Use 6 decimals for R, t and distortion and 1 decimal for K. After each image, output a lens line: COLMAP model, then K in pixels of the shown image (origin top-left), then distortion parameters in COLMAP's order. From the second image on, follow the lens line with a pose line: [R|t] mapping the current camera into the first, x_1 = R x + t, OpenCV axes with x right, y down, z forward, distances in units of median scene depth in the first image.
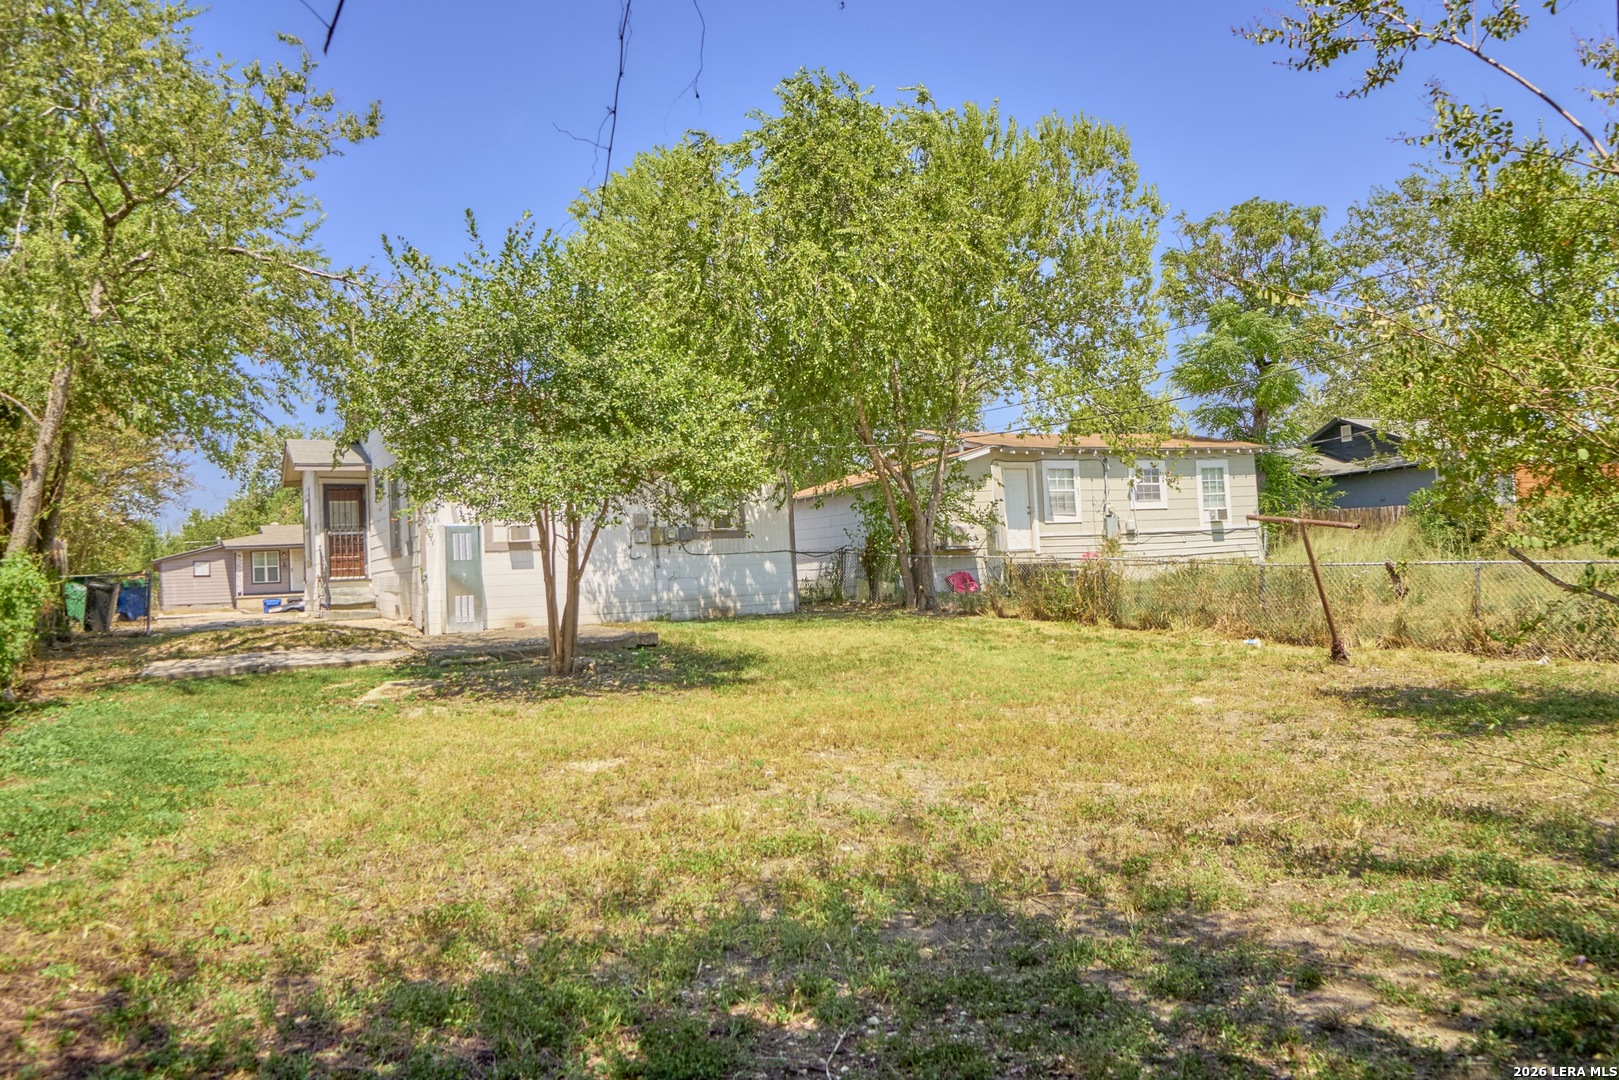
lens RADIAL K [[1263.2, 0, 806.2], [0, 1263.2, 539.8], [0, 0, 1]] dist [0.011604, -0.013342]
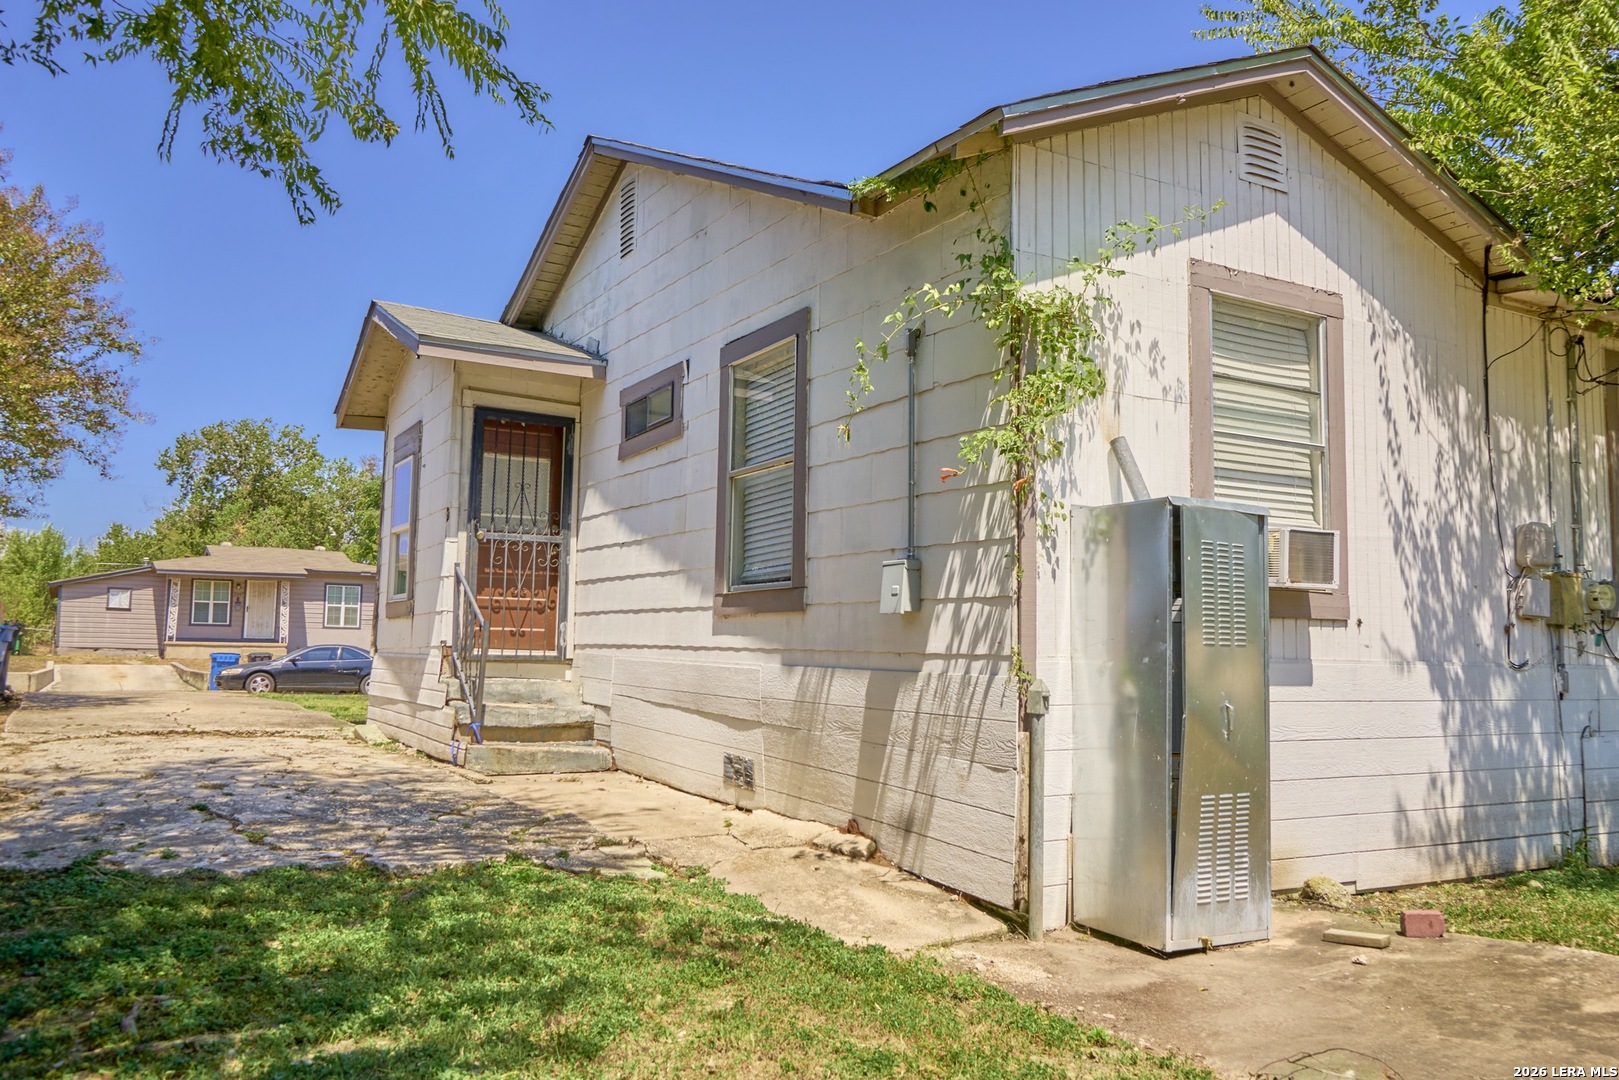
lens RADIAL K [[1263.2, 0, 812.0], [0, 1263.2, 537.3], [0, 0, 1]] dist [0.011604, -0.013342]
pose [[0.996116, 0.070884, 0.052226, -0.159400], [-0.067686, 0.995861, -0.060665, 0.006608], [-0.056310, 0.056894, 0.996791, 0.328890]]
